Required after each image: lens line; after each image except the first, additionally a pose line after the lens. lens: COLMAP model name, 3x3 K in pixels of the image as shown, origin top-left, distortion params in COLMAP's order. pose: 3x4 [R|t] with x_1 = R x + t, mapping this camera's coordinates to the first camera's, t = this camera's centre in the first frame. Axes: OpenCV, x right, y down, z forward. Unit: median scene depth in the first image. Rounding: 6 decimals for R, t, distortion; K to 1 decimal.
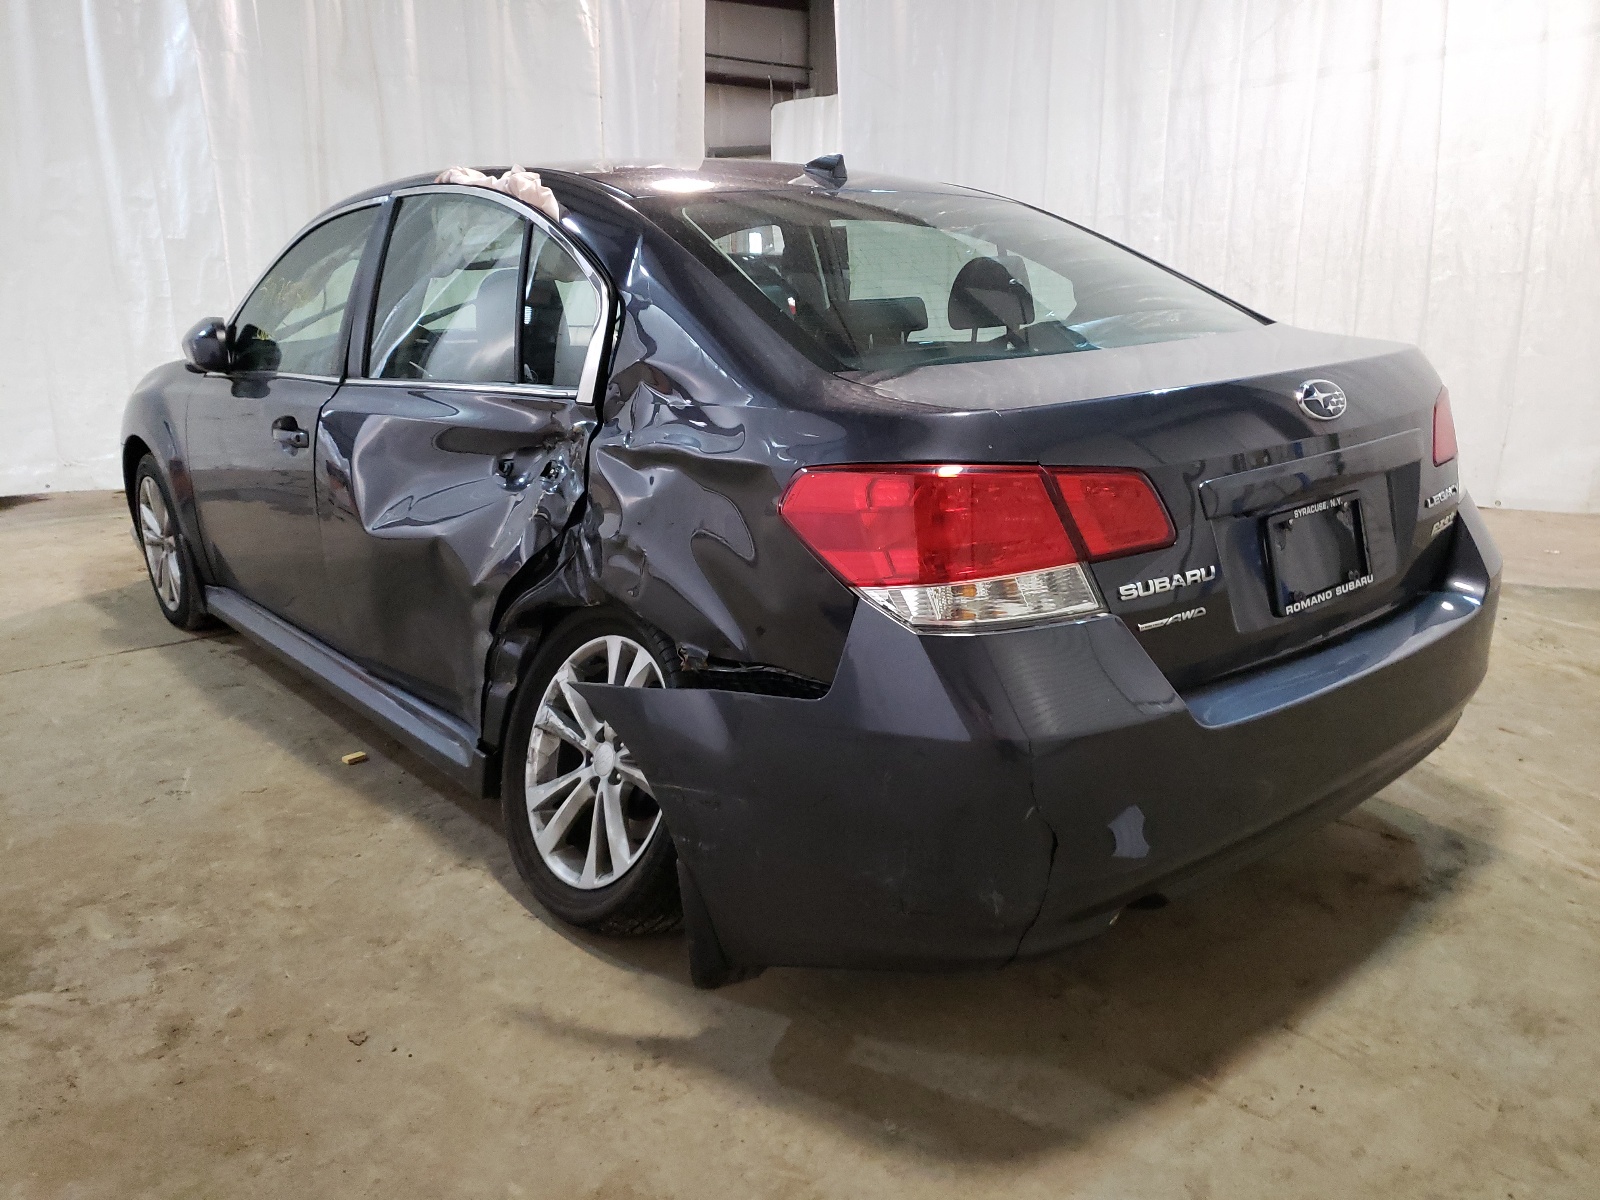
lens RADIAL K [[1240.7, 0, 800.9], [0, 1240.7, 610.5], [0, 0, 1]] dist [0.022906, -0.007709]
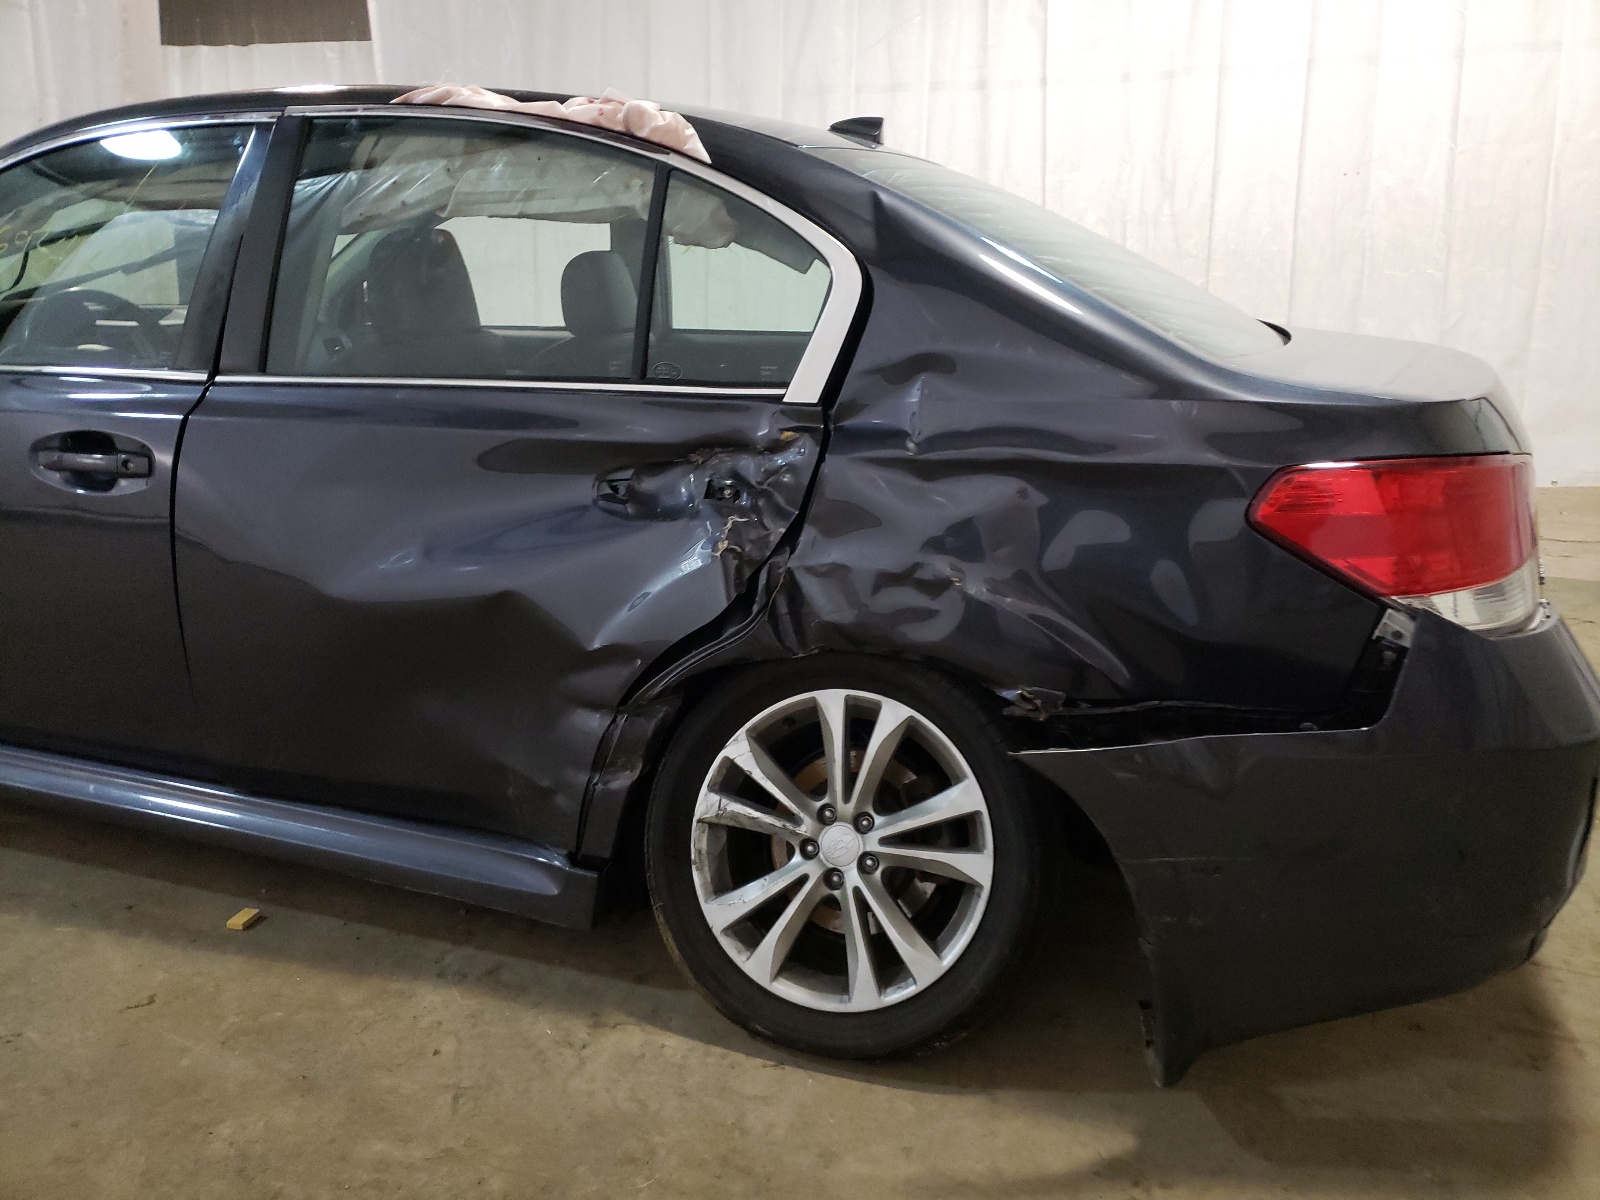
lens RADIAL K [[1240.7, 0, 800.9], [0, 1240.7, 596.7], [0, 0, 1]] dist [0.022906, -0.007709]
pose [[0.855737, -0.097900, 0.508065, -0.514417], [0.101232, 0.994638, 0.021154, -0.053220], [-0.507412, 0.033330, 0.861059, 0.284037]]
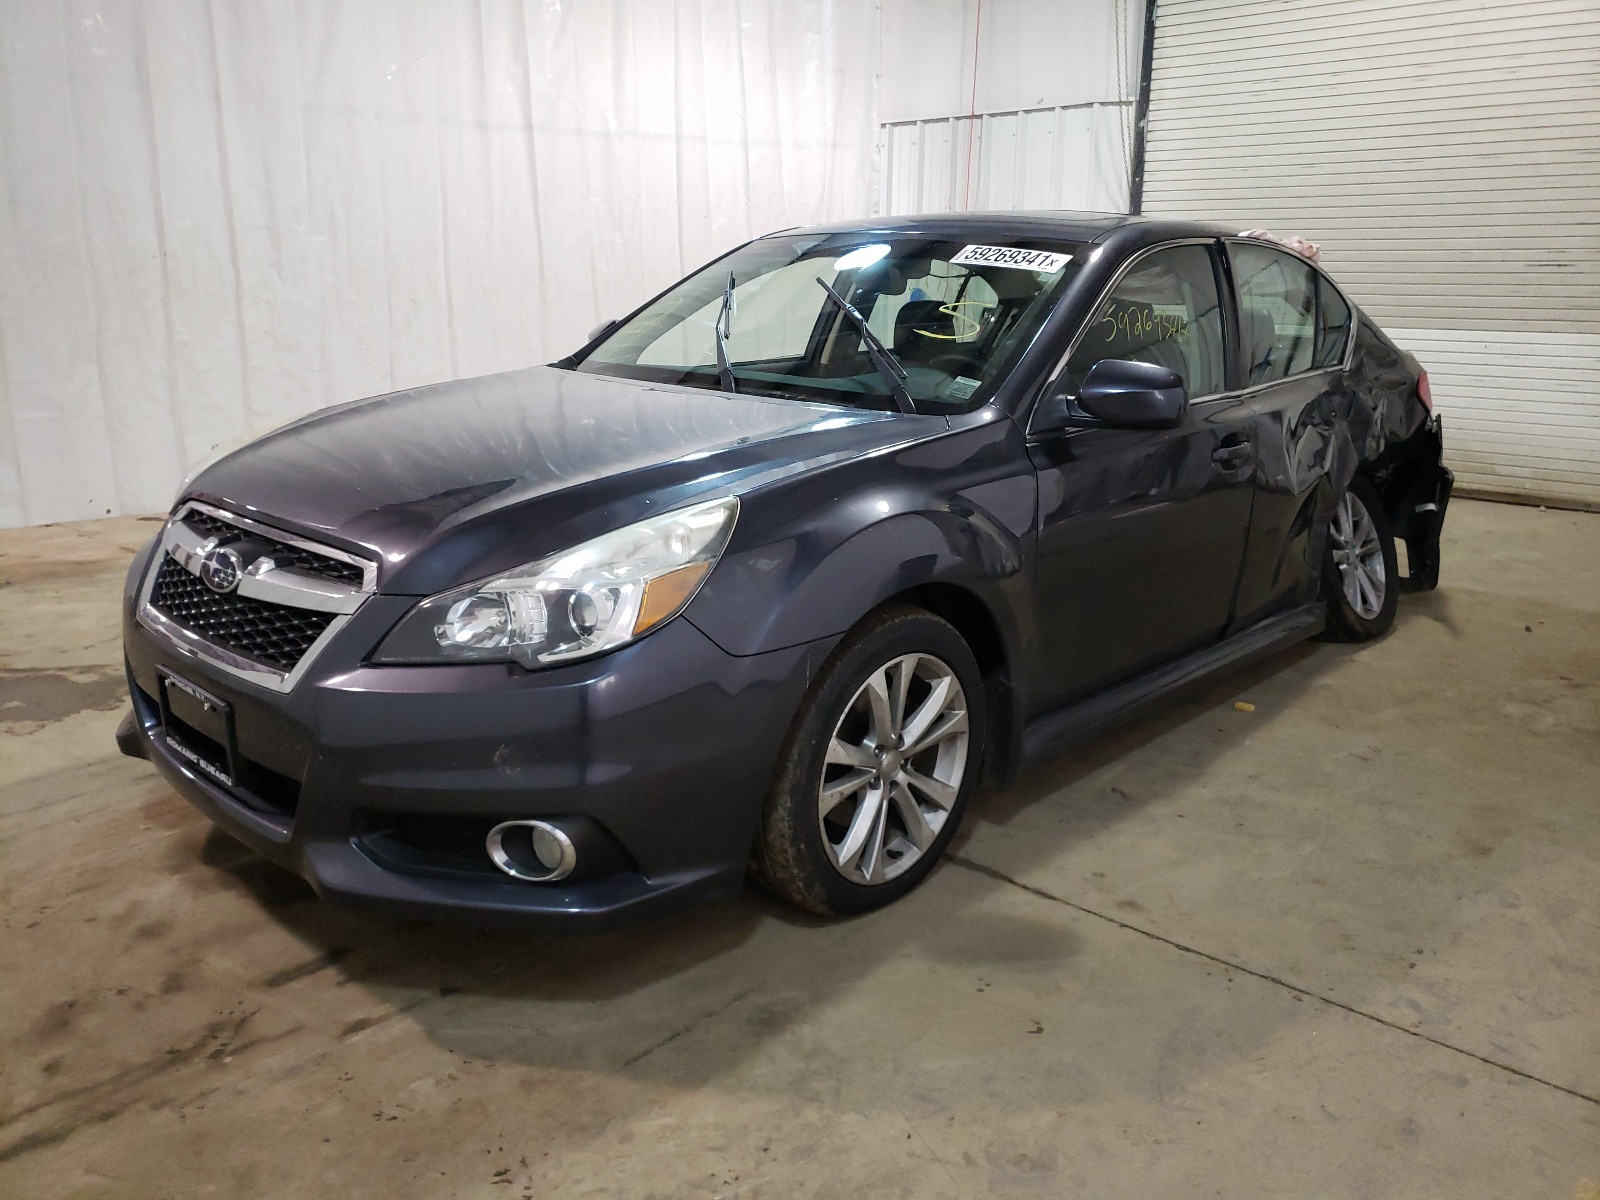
lens RADIAL K [[1240.7, 0, 814.9], [0, 1240.7, 593.8], [0, 0, 1]] dist [0.022906, -0.007709]
pose [[-0.136659, -0.236988, 0.961853, -1.645084], [0.250314, 0.931192, 0.264998, -0.460191], [-0.958471, 0.276979, -0.067934, 1.658368]]
